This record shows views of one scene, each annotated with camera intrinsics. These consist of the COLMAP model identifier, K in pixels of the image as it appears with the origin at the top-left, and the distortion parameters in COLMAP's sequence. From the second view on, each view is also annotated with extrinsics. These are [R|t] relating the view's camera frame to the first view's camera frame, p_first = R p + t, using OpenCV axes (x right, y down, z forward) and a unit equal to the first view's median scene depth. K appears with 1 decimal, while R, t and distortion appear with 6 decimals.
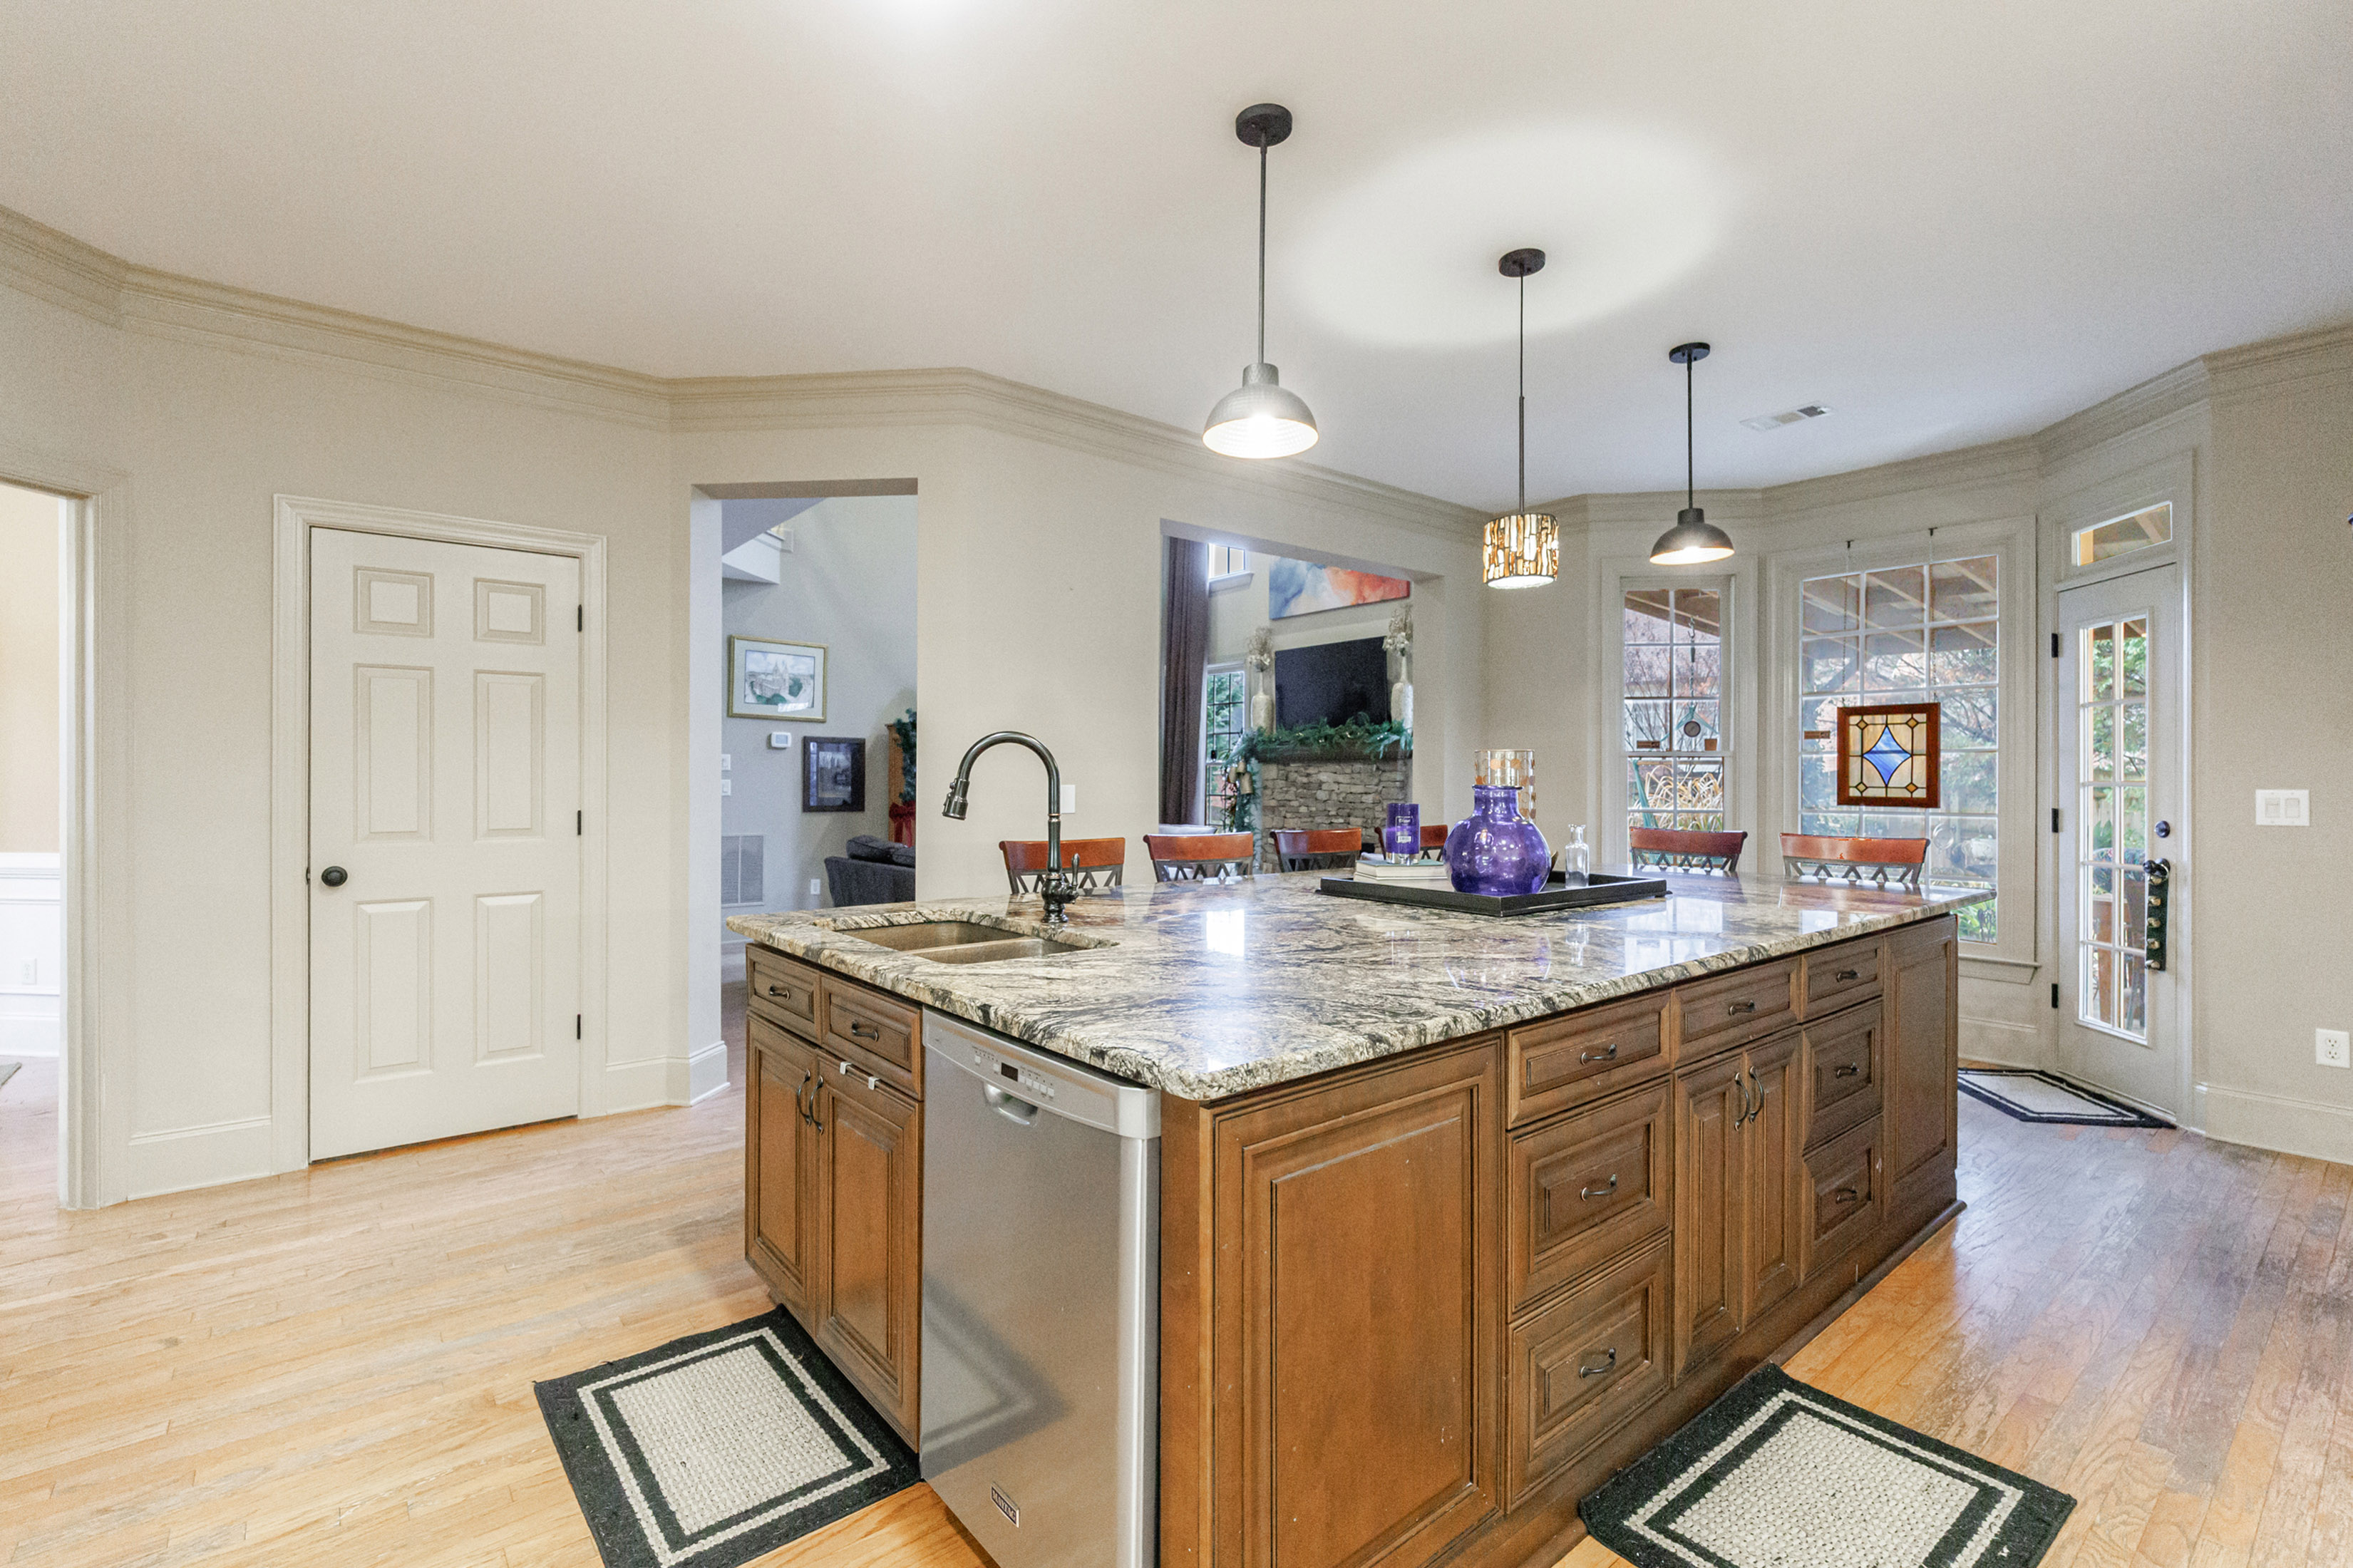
lens RADIAL K [[1048.4, 0, 1173.3], [0, 1048.4, 778.7], [0, 0, 1]] dist [0.001069, -0.004101]
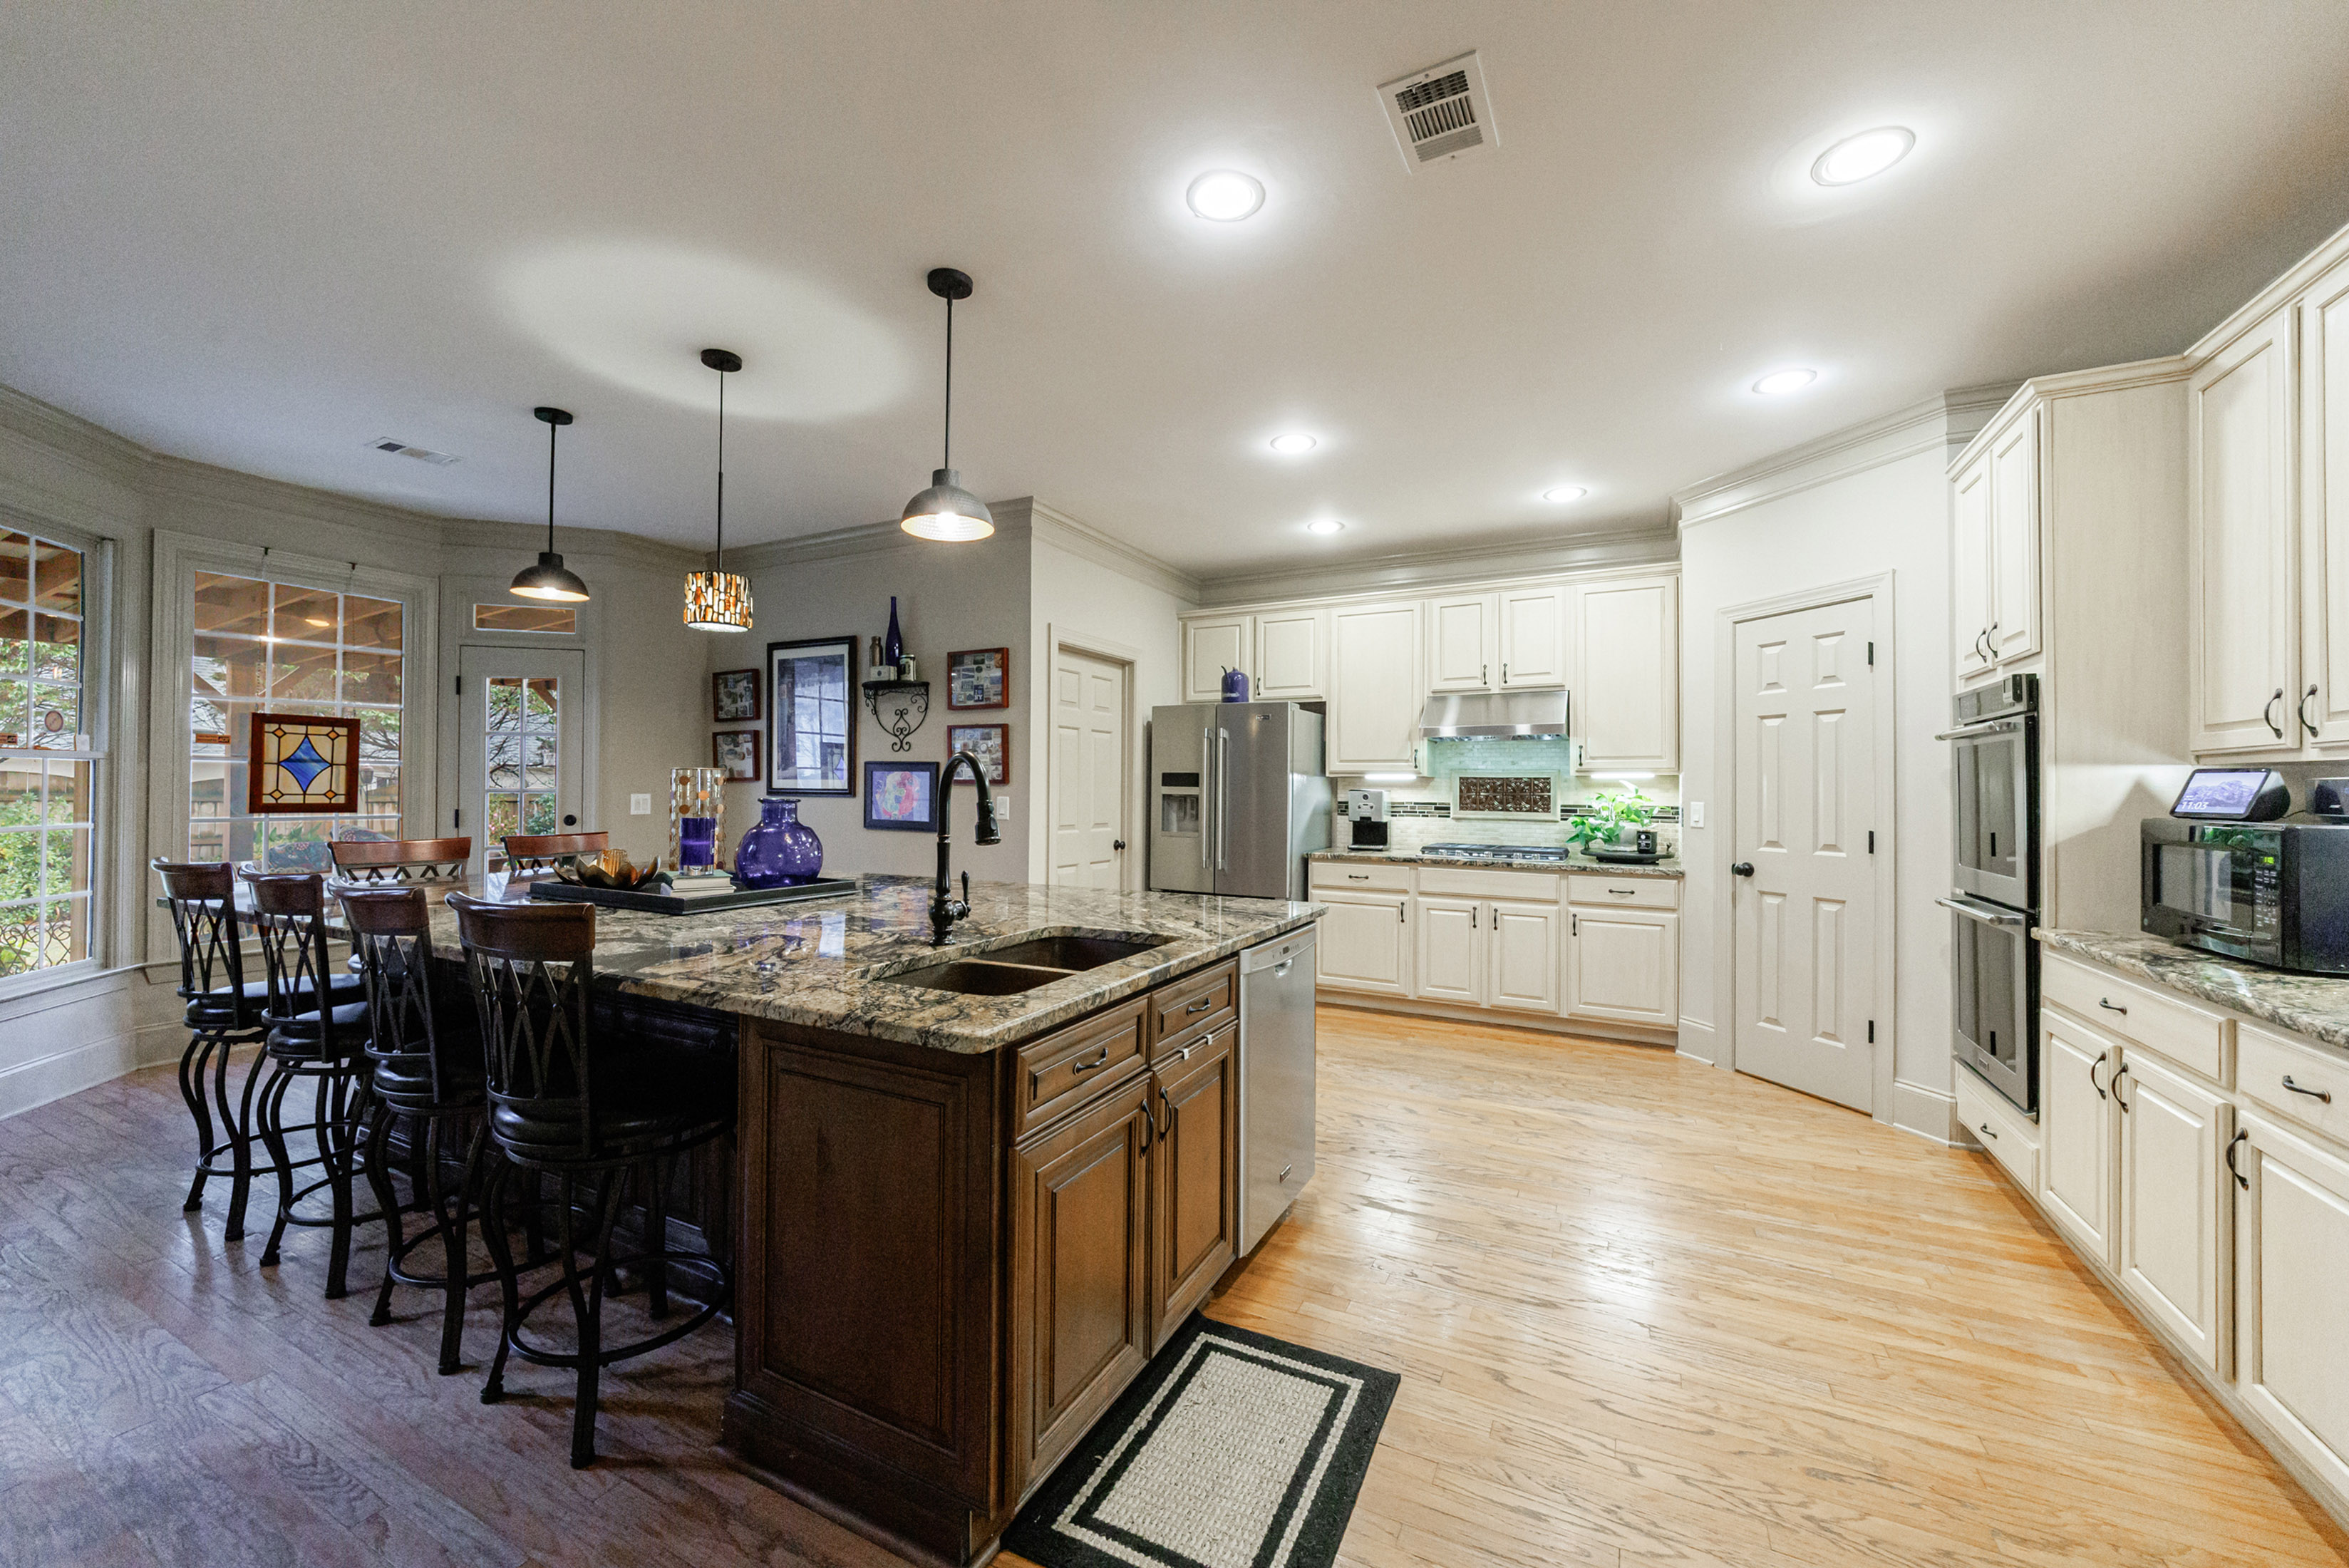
lens RADIAL K [[897.0, 0, 1160.6], [0, 897.0, 778.9], [0, 0, 1]] dist [-0.004047, -0.000306]
pose [[-0.389790, 0.003758, 0.920896, -0.297372], [-0.007561, 0.999945, -0.007281, -0.004576], [-0.920873, -0.009801, -0.389740, 0.346645]]
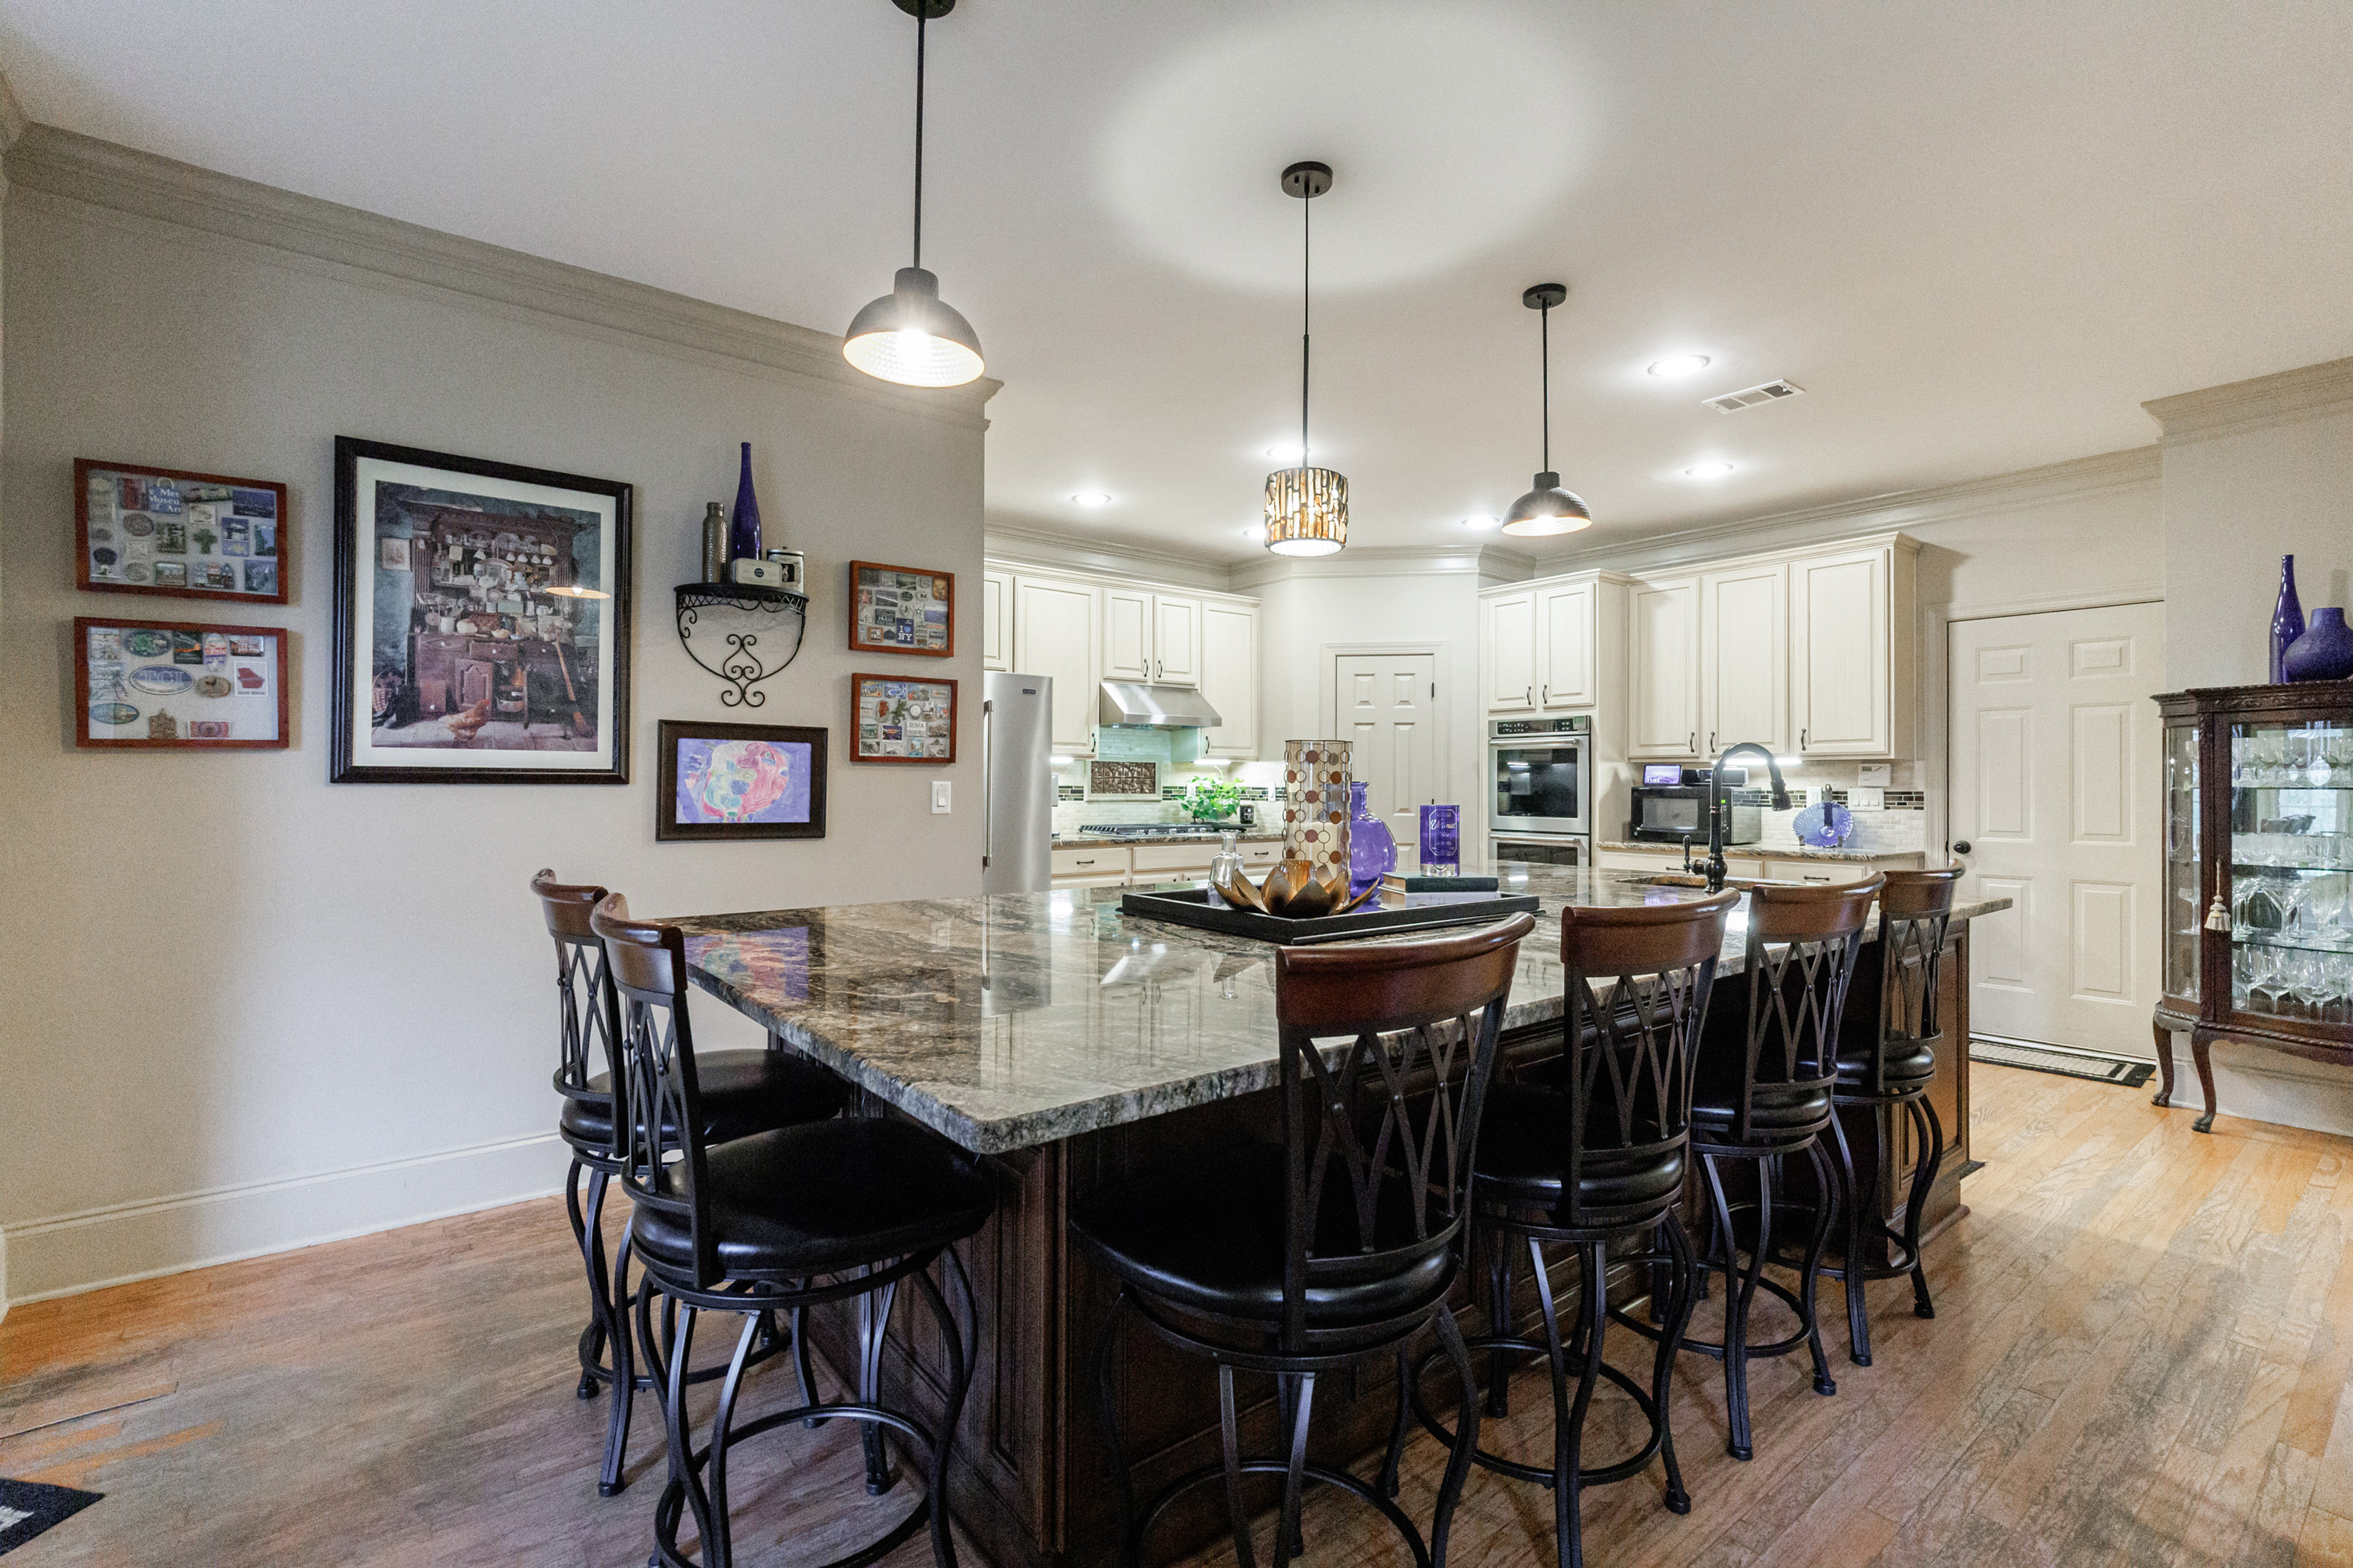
lens RADIAL K [[1048.4, 0, 1174.1], [0, 1048.4, 781.2], [0, 0, 1]] dist [0.001069, -0.004101]
pose [[-0.999668, -0.008664, 0.024283, 0.153549], [-0.008656, 0.999962, 0.000414, 0.002293], [-0.024285, 0.000203, -0.999705, 0.693386]]
